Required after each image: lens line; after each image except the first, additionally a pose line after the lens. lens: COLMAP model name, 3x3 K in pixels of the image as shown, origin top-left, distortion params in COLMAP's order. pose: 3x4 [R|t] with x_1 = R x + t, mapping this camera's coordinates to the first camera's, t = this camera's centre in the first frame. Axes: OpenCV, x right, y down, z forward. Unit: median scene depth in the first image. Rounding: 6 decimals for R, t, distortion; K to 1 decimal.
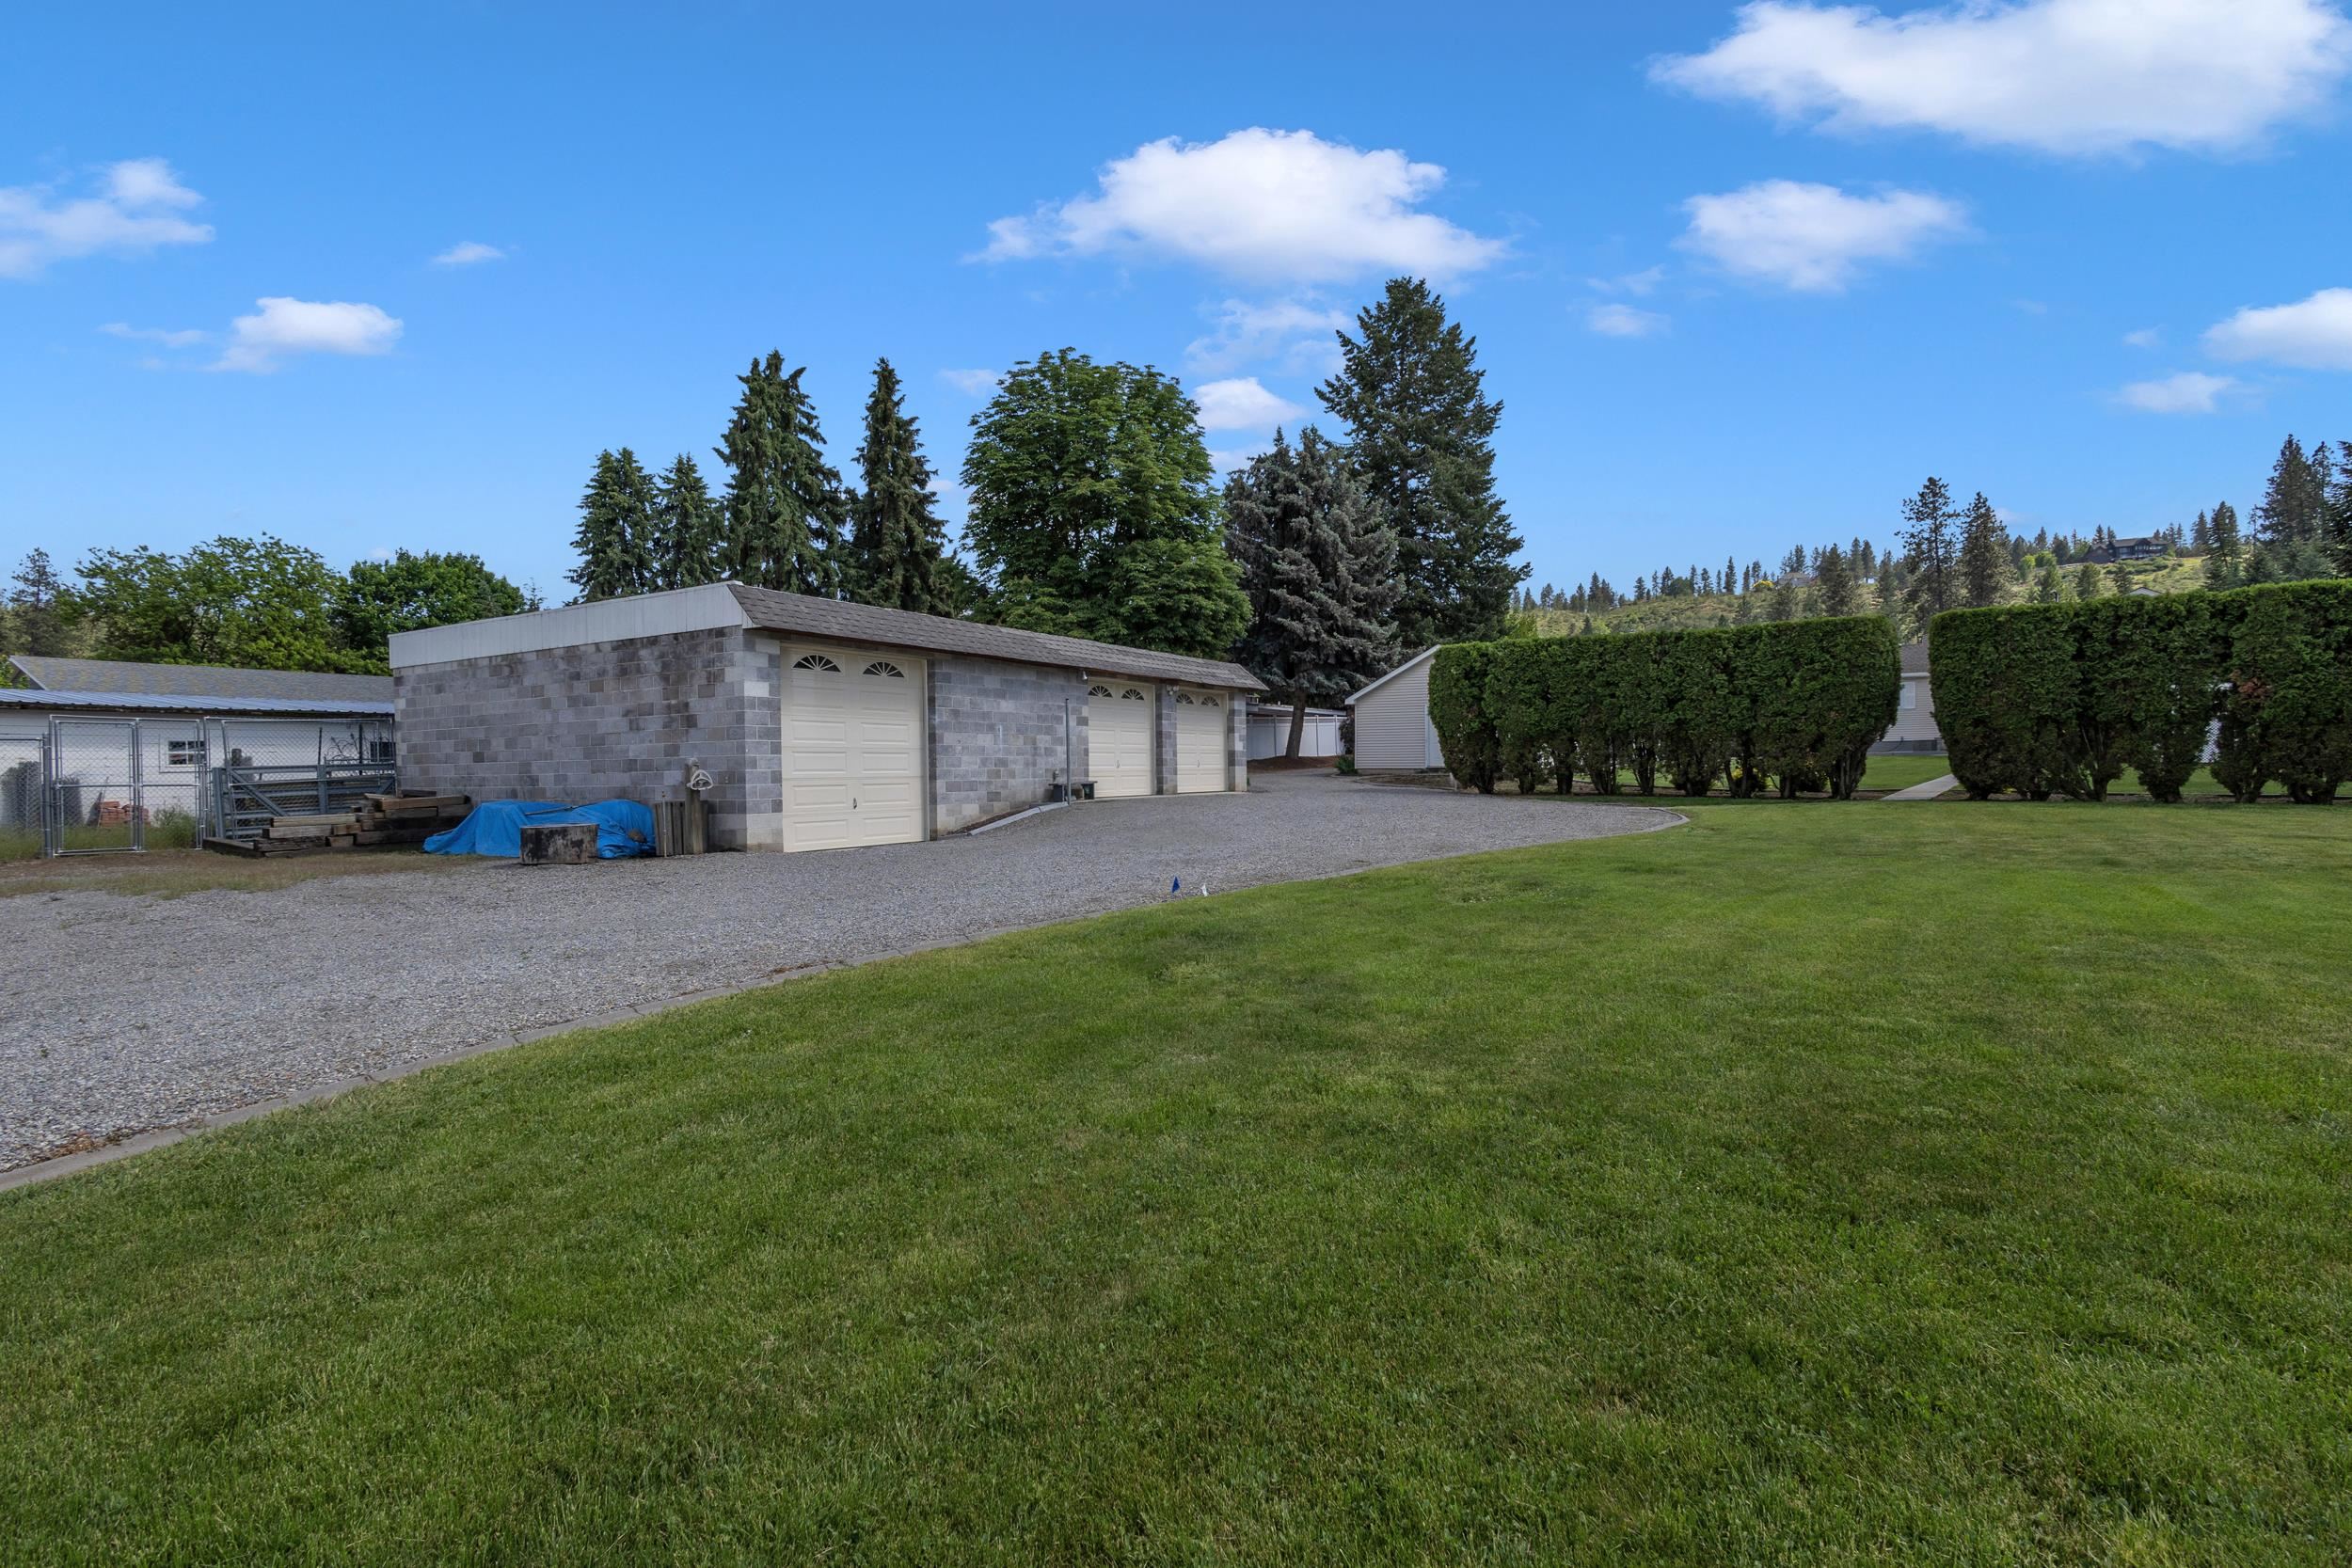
lens RADIAL K [[1123.5, 0, 1176.0], [0, 1123.5, 784.0], [0, 0, 1]] dist [0.003852, 0.000093]
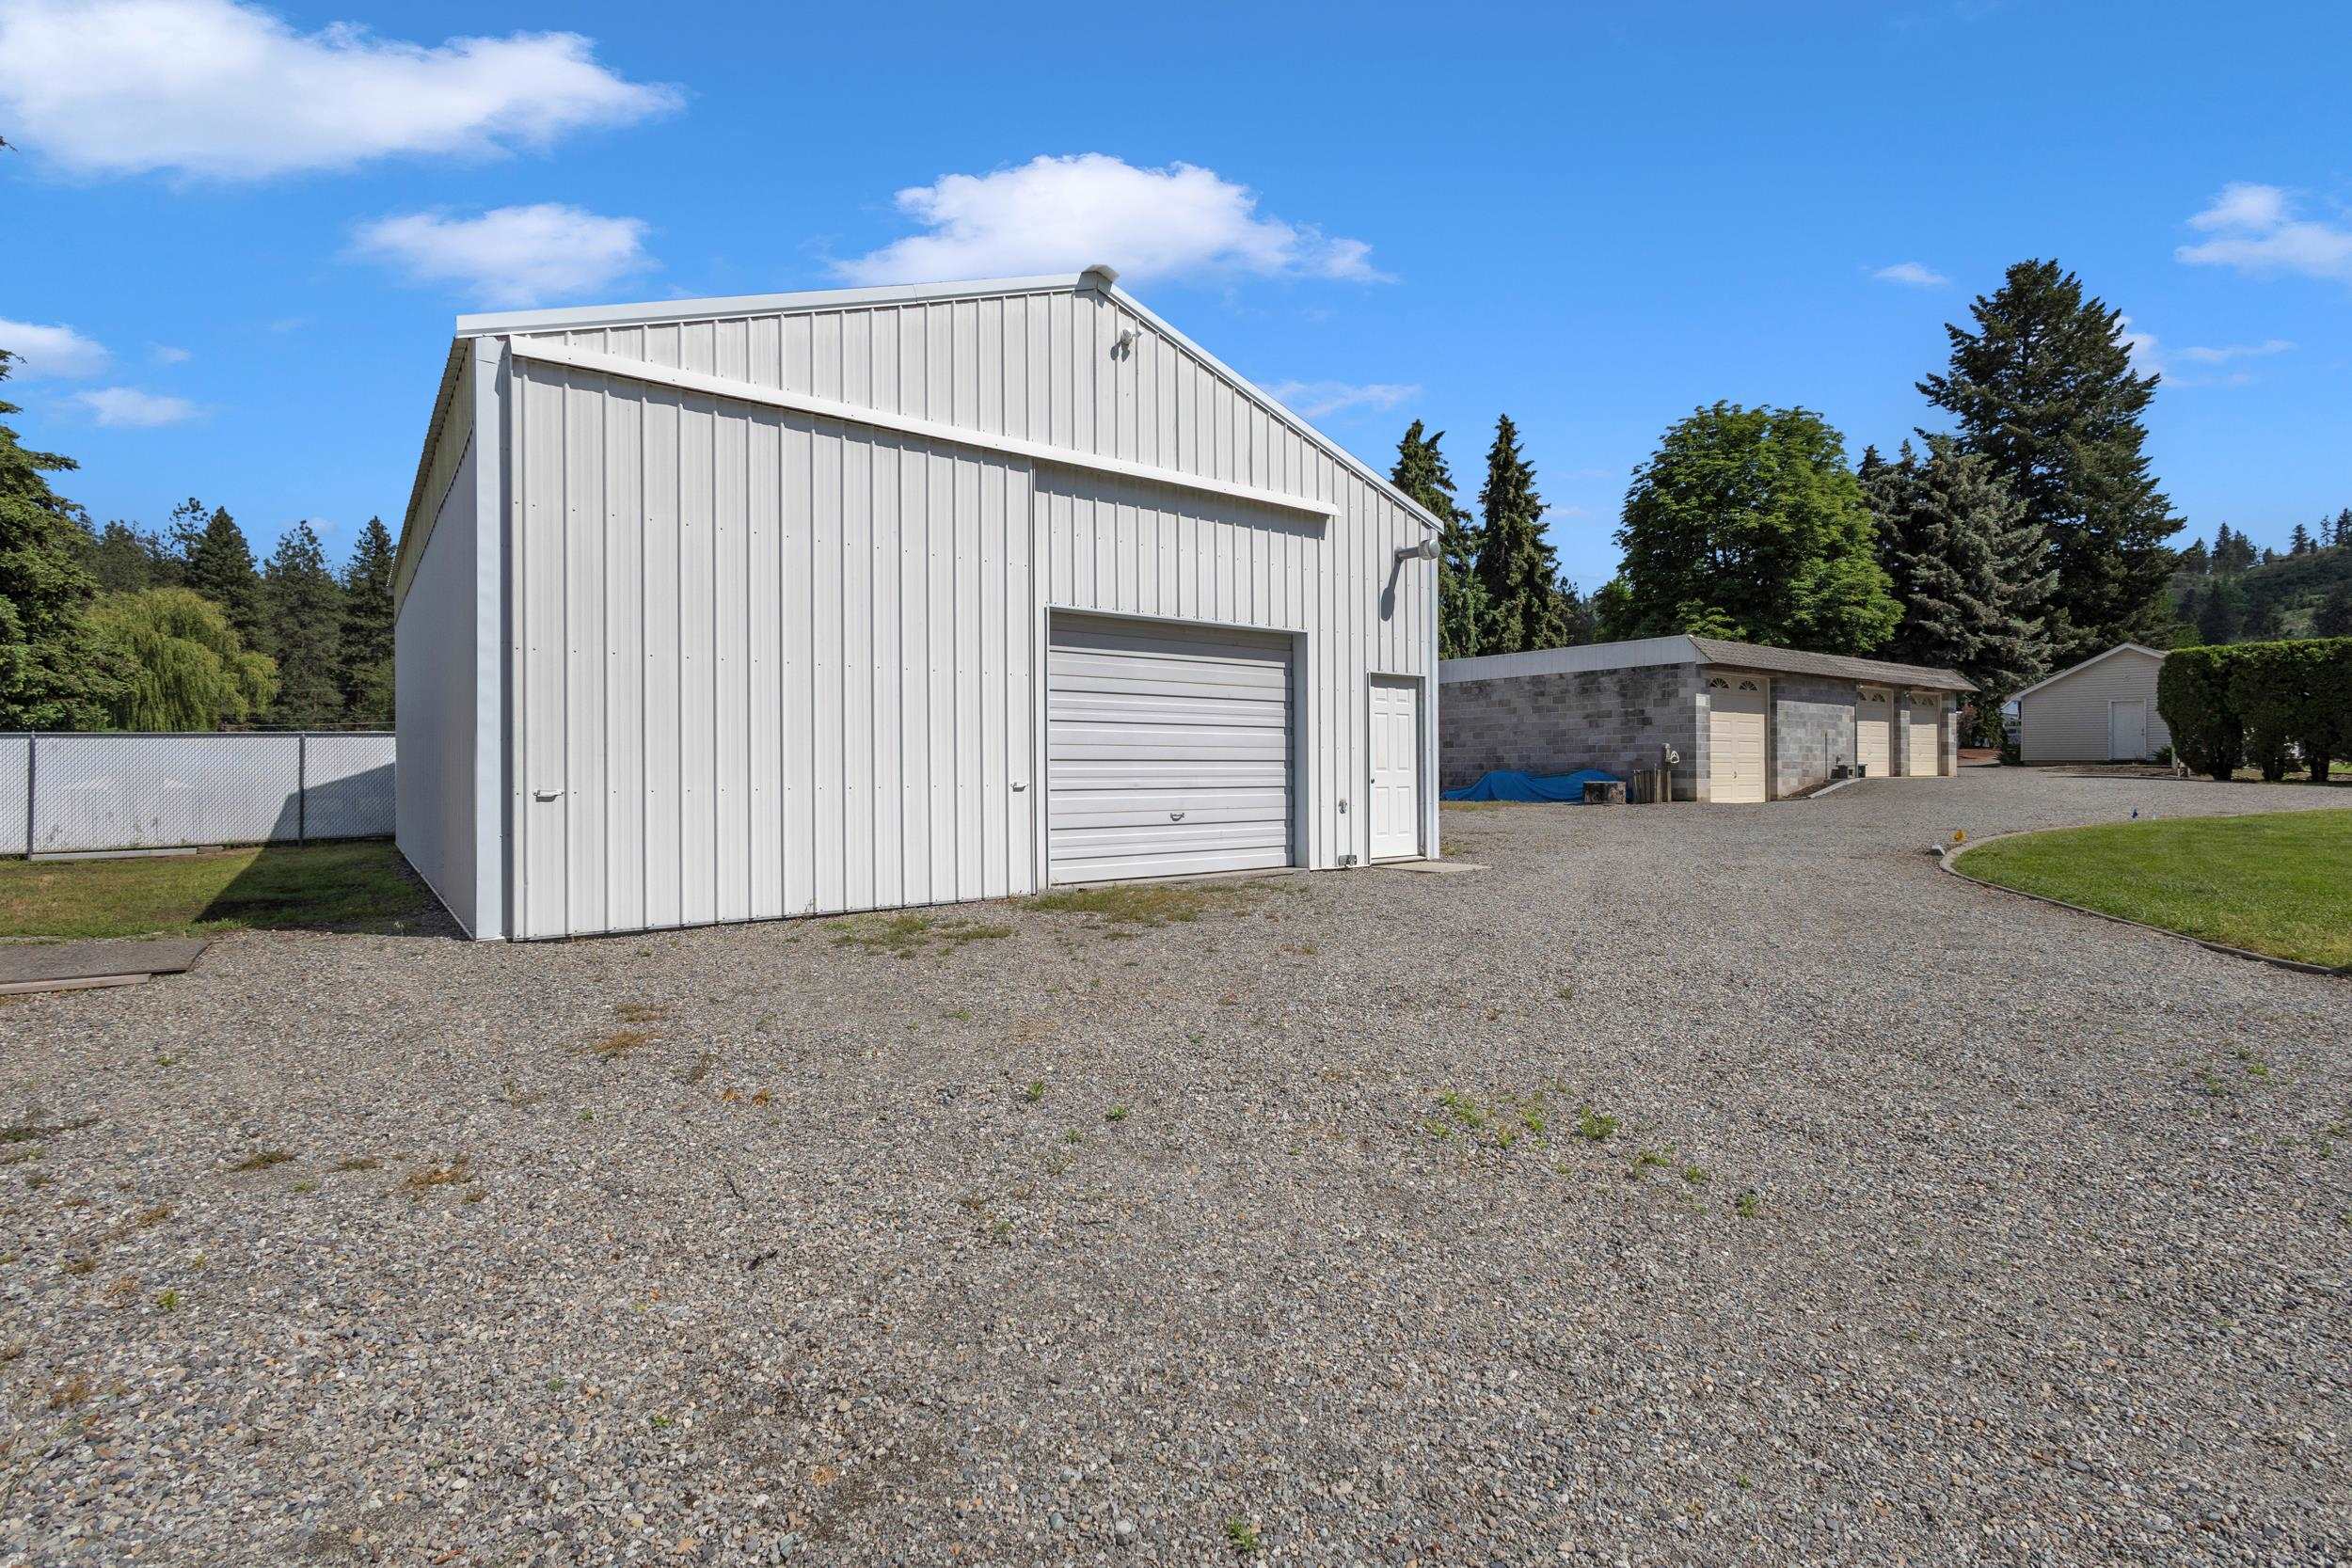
lens RADIAL K [[1090.2, 0, 1183.7], [0, 1090.2, 769.6], [0, 0, 1]] dist [0.003543, -0.000031]
pose [[0.919169, 0.010860, -0.393714, -0.135332], [-0.014341, 0.999880, -0.005900, 0.010377], [0.393603, 0.011070, 0.919214, -0.224714]]
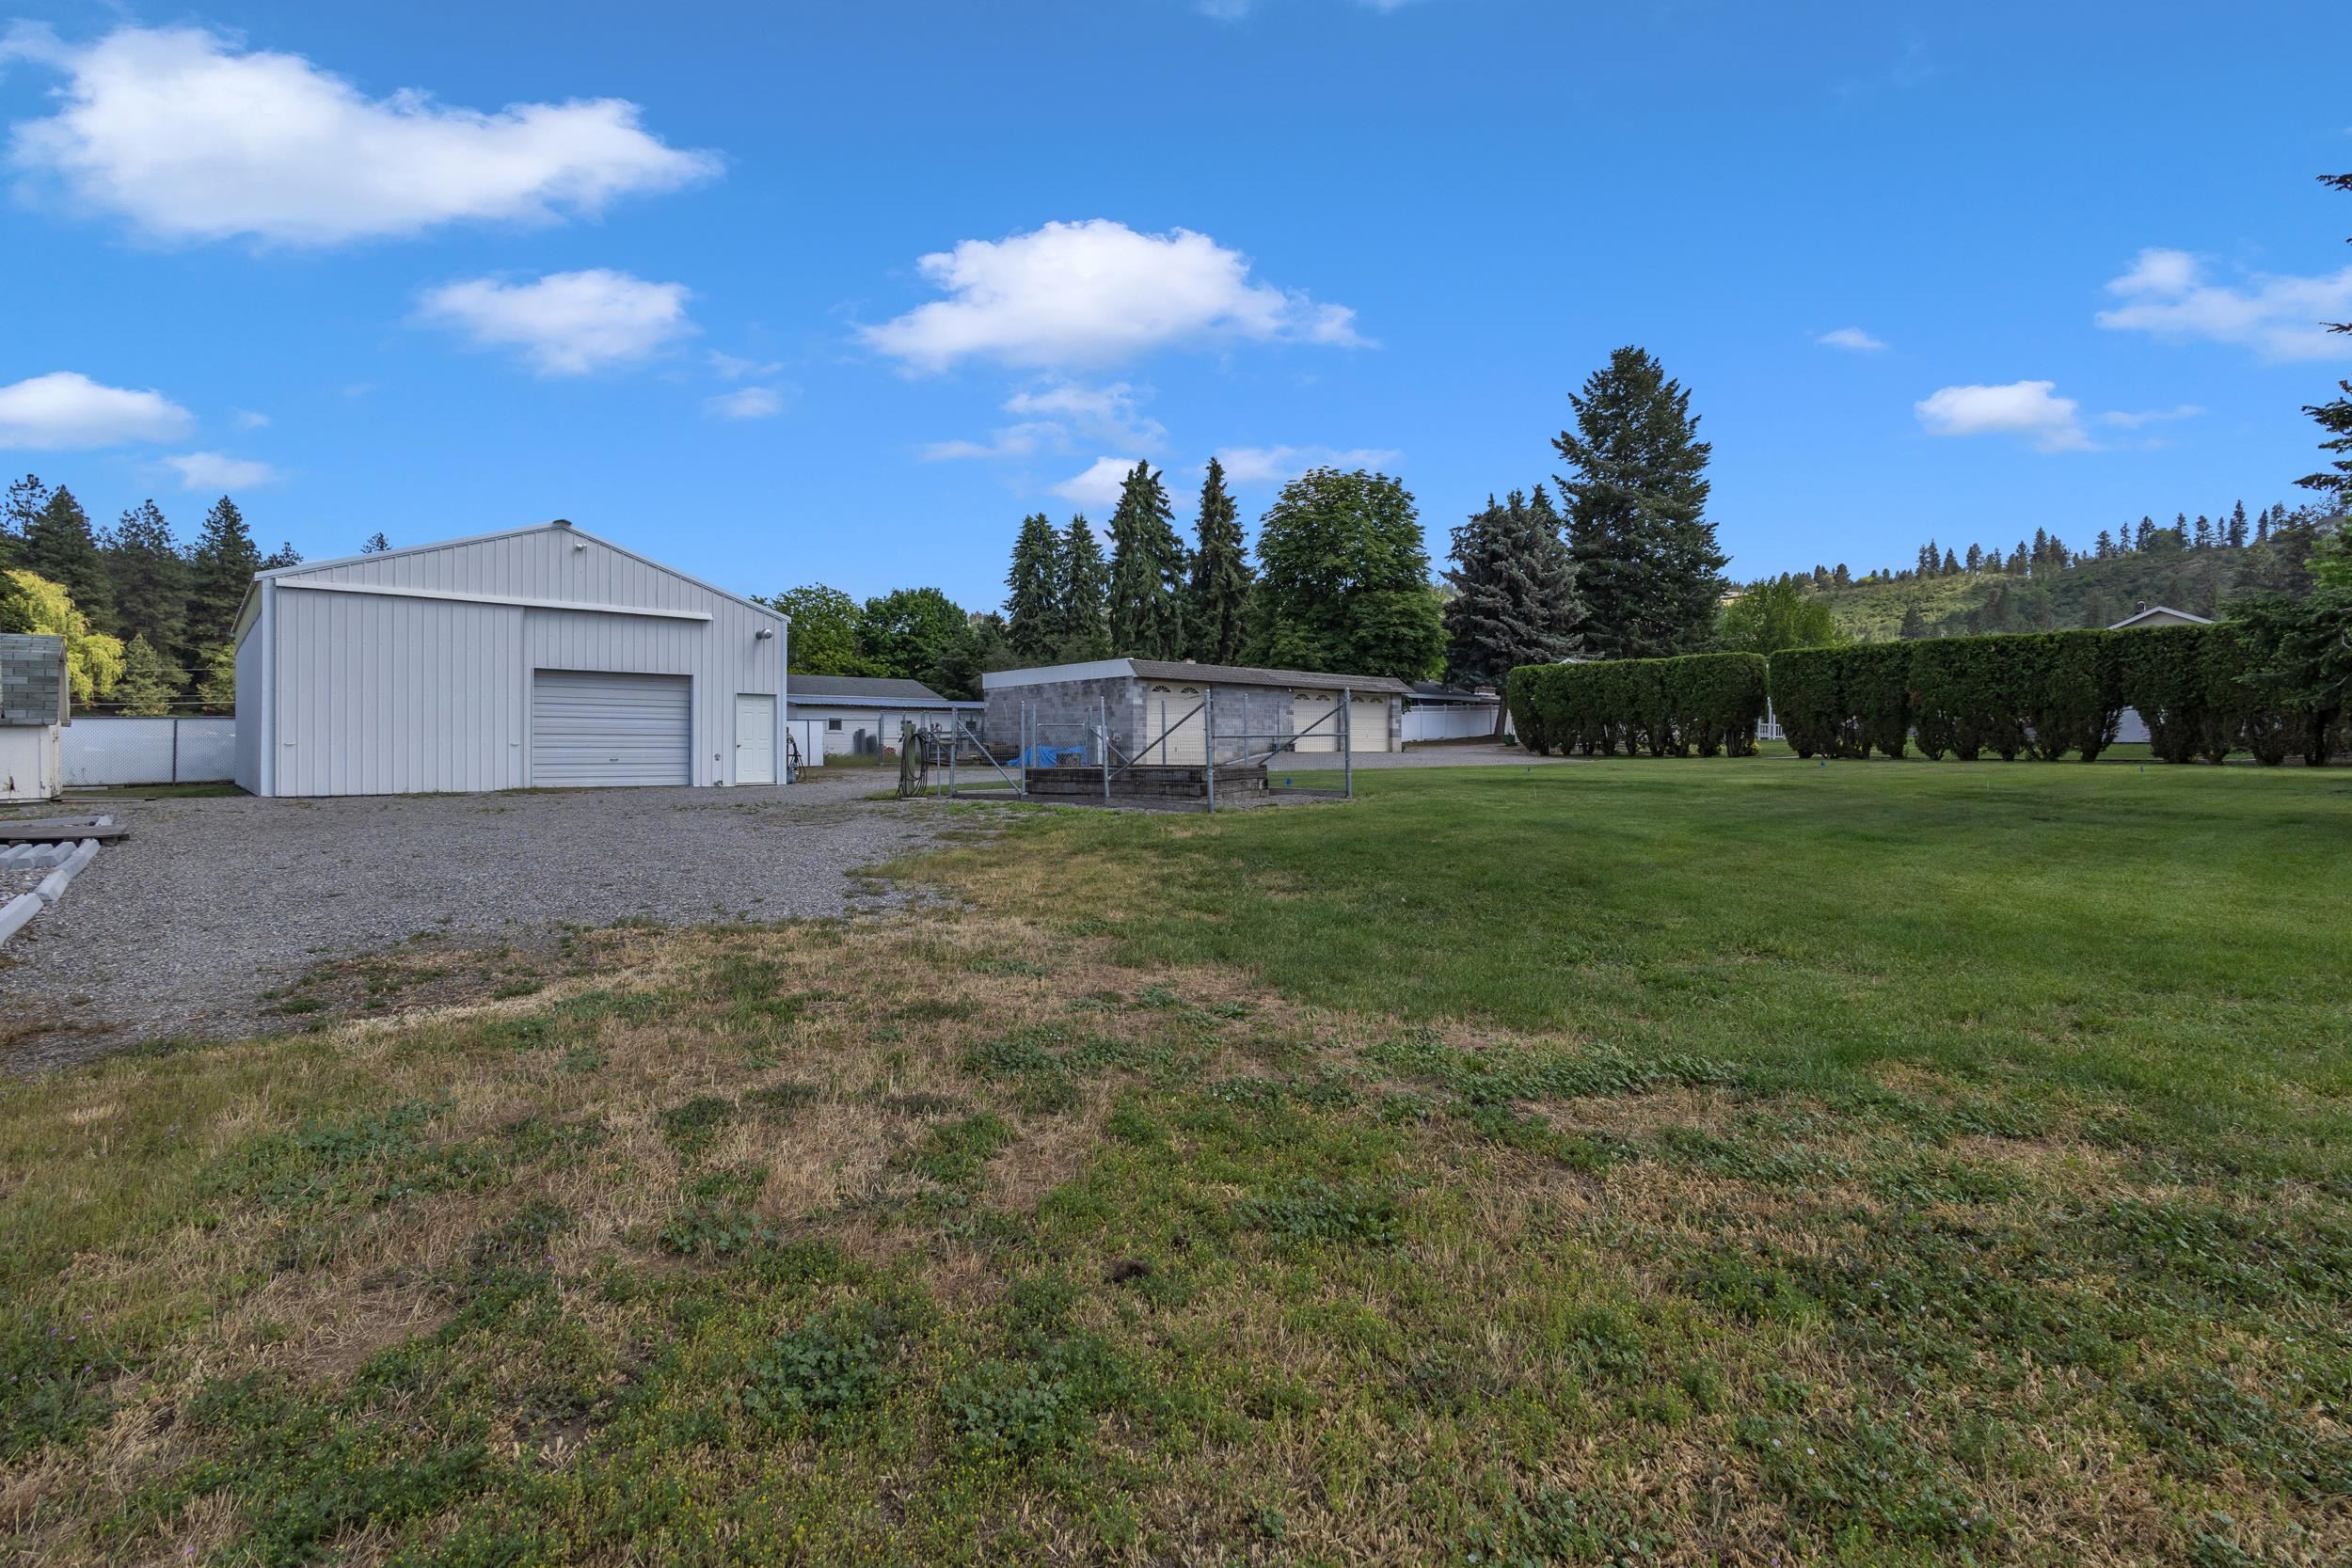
lens RADIAL K [[1066.0, 0, 1151.2], [0, 1066.0, 741.0], [0, 0, 1]] dist [0.002044, -0.000963]
pose [[0.947437, 0.010631, -0.319767, 0.126748], [-0.017118, 0.999701, -0.017481, 0.013907], [0.319485, 0.022036, 0.947335, -0.377937]]
